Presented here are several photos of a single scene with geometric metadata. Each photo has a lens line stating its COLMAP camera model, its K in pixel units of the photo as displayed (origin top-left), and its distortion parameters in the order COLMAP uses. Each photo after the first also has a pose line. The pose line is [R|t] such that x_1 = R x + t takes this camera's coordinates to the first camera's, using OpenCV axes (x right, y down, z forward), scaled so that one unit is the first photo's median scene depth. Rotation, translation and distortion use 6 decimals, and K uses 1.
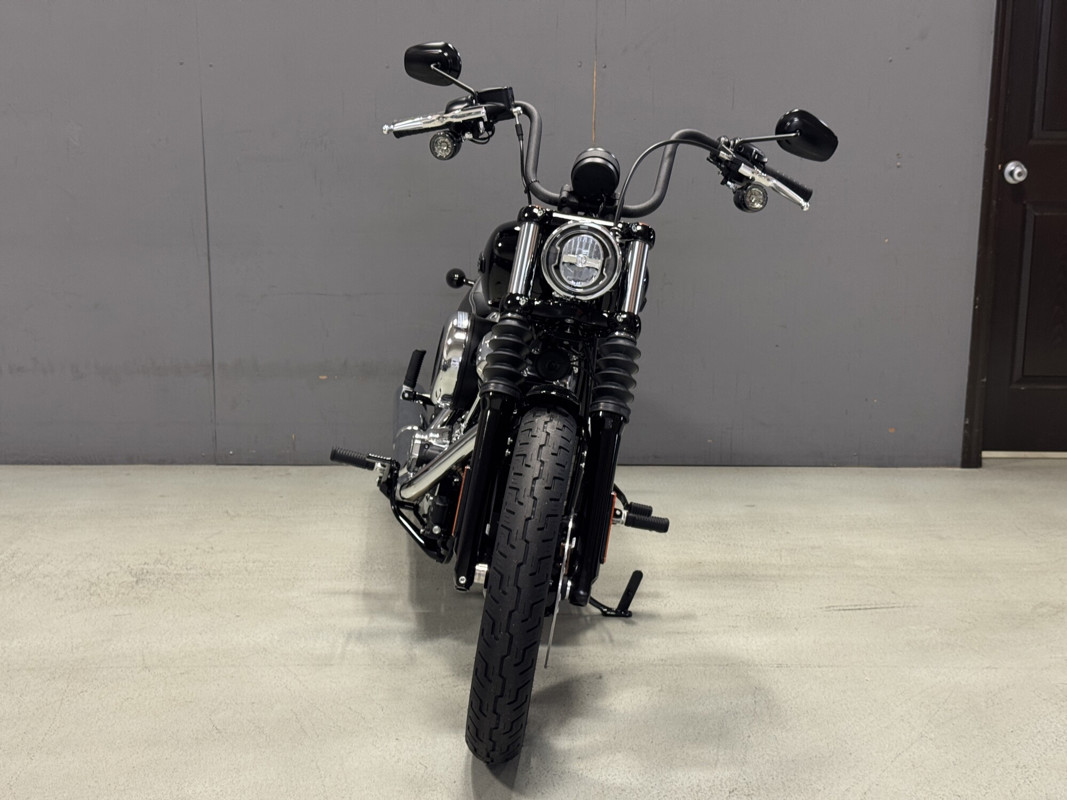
lens RADIAL K [[1486.9, 0, 531.7], [0, 1486.9, 401.6], [0, 0, 1]] dist [0.111620, 0.000000]
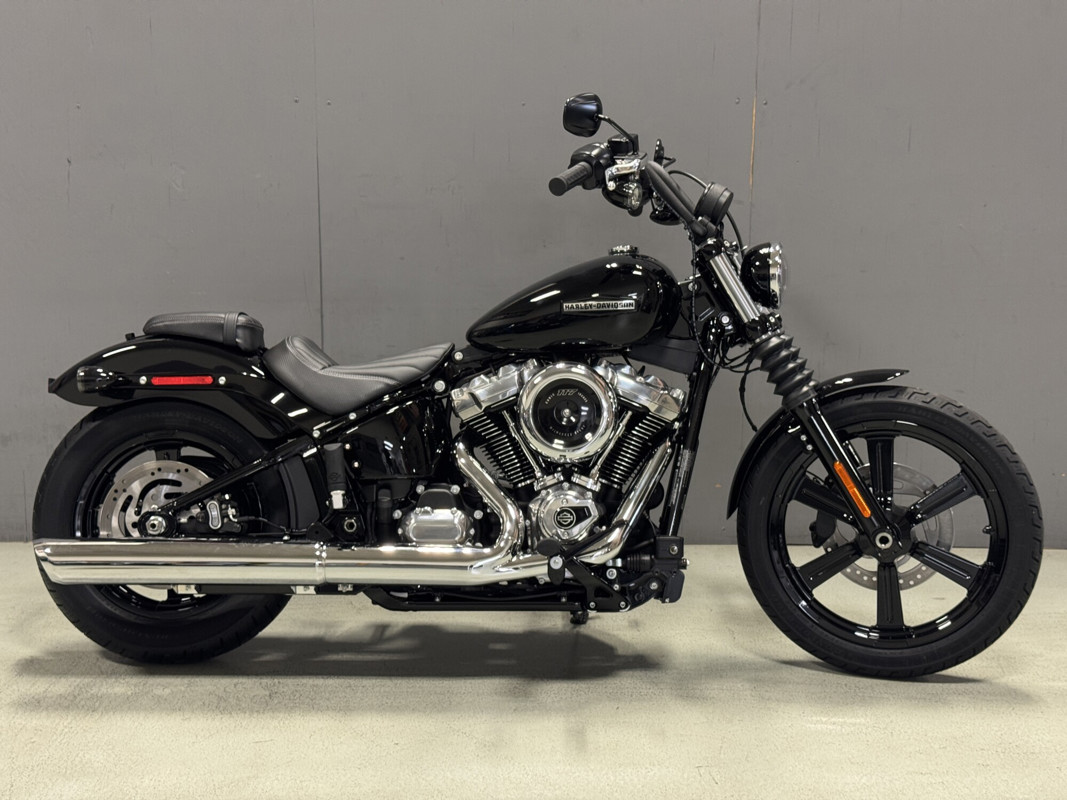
lens RADIAL K [[1486.9, 0, 527.8], [0, 1486.9, 401.2], [0, 0, 1]] dist [0.111620, 0.000000]
pose [[0.999985, 0.003140, -0.004445, -0.100328], [-0.003213, 0.999861, -0.016387, -0.033928], [0.004393, 0.016401, 0.999856, 0.116537]]
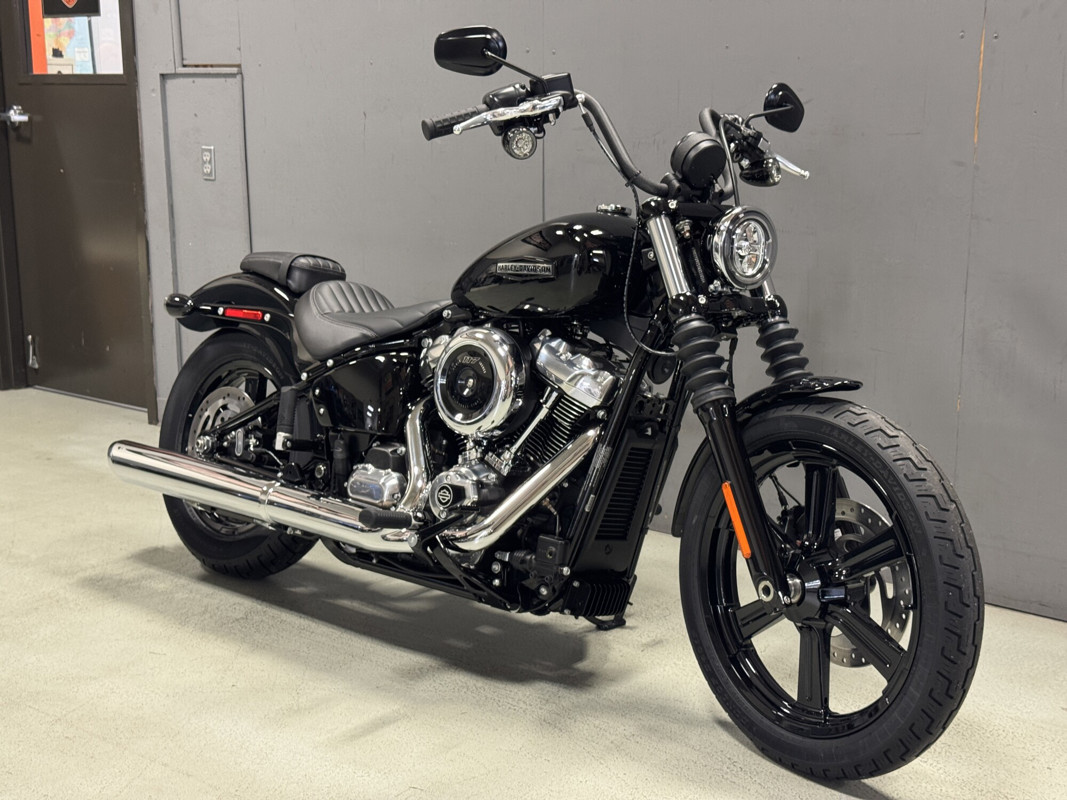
lens RADIAL K [[1486.9, 0, 527.2], [0, 1486.9, 400.7], [0, 0, 1]] dist [0.111620, 0.000000]
pose [[0.768902, 0.124763, -0.627075, 0.385960], [-0.125490, 0.991148, 0.043326, -0.066426], [0.626930, 0.045378, 0.777753, 0.363541]]
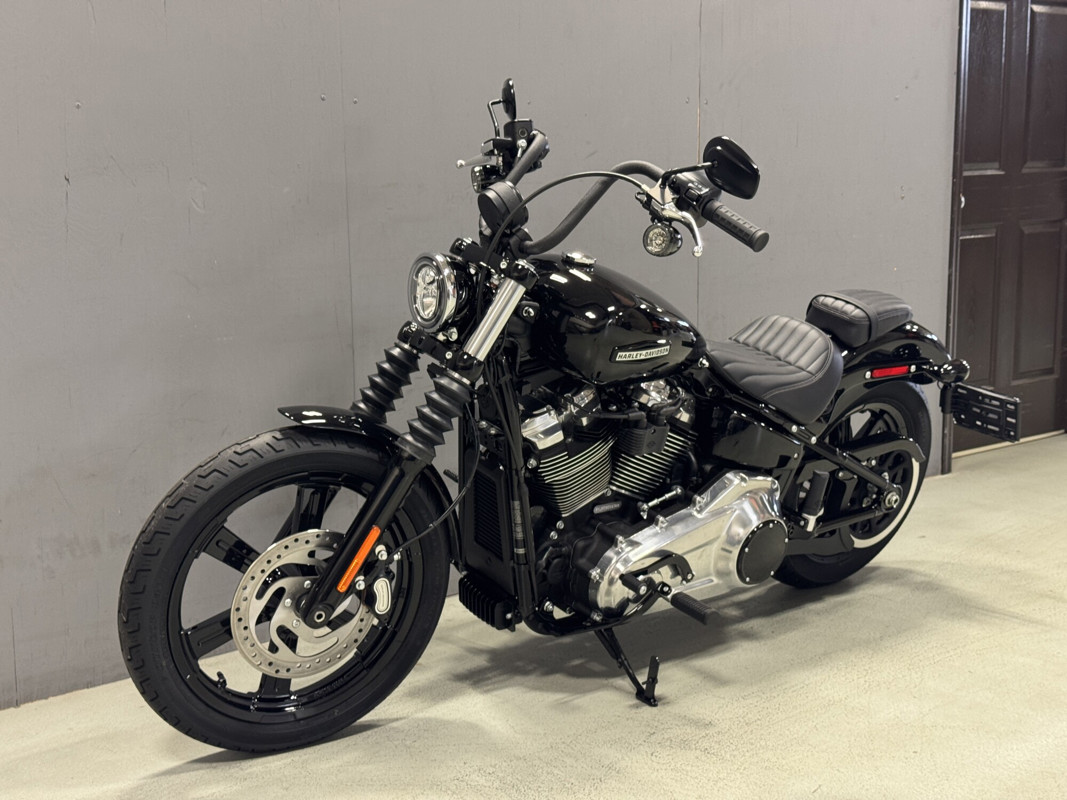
lens RADIAL K [[1486.9, 0, 531.0], [0, 1486.9, 404.2], [0, 0, 1]] dist [0.111620, 0.000000]
pose [[0.769567, -0.122540, 0.626699, -0.722801], [0.149466, 0.988718, 0.009786, -0.071834], [-0.620828, 0.086139, 0.779200, 0.401710]]
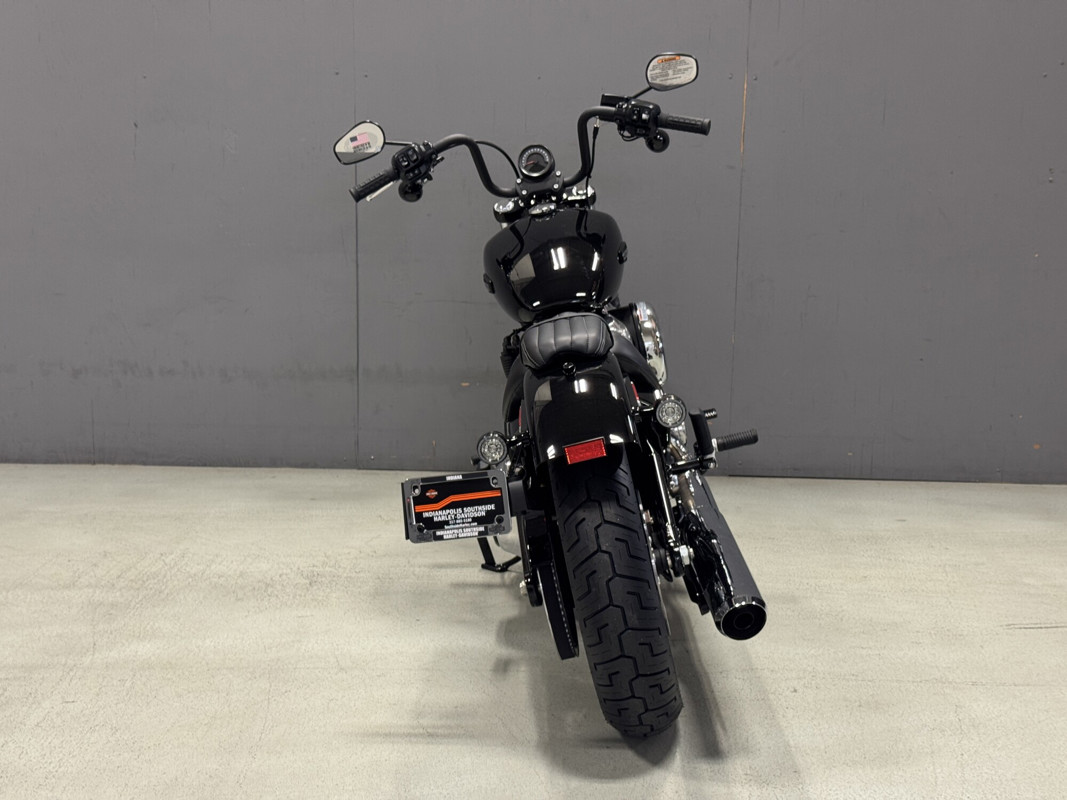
lens RADIAL K [[1486.9, 0, 533.1], [0, 1486.9, 393.4], [0, 0, 1]] dist [0.111620, 0.000000]
pose [[0.999631, 0.015901, -0.022005, -0.084181], [-0.016123, 0.999821, -0.009935, -0.000946], [0.021844, 0.010286, 0.999708, -0.006068]]
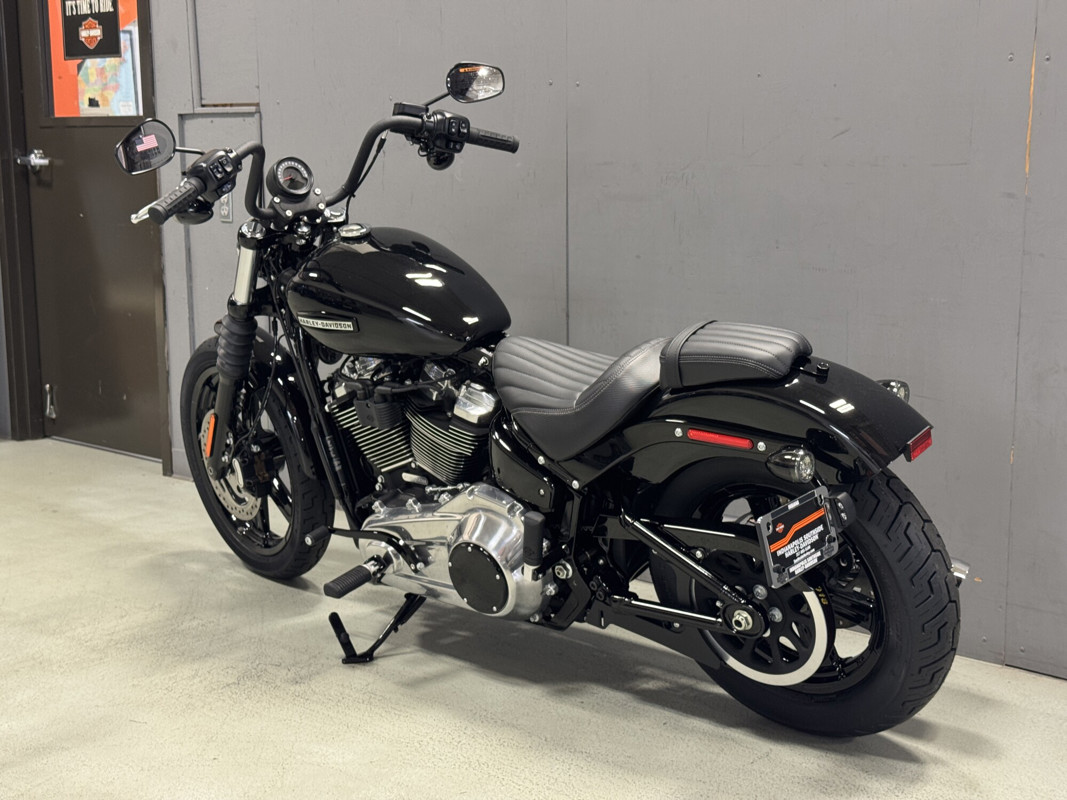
lens RADIAL K [[1486.9, 0, 534.5], [0, 1486.9, 395.8], [0, 0, 1]] dist [0.111620, 0.000000]
pose [[0.748509, 0.100996, -0.655389, 0.365455], [-0.128537, 0.991686, 0.006020, -0.062202], [0.650548, 0.079736, 0.755268, 0.421460]]
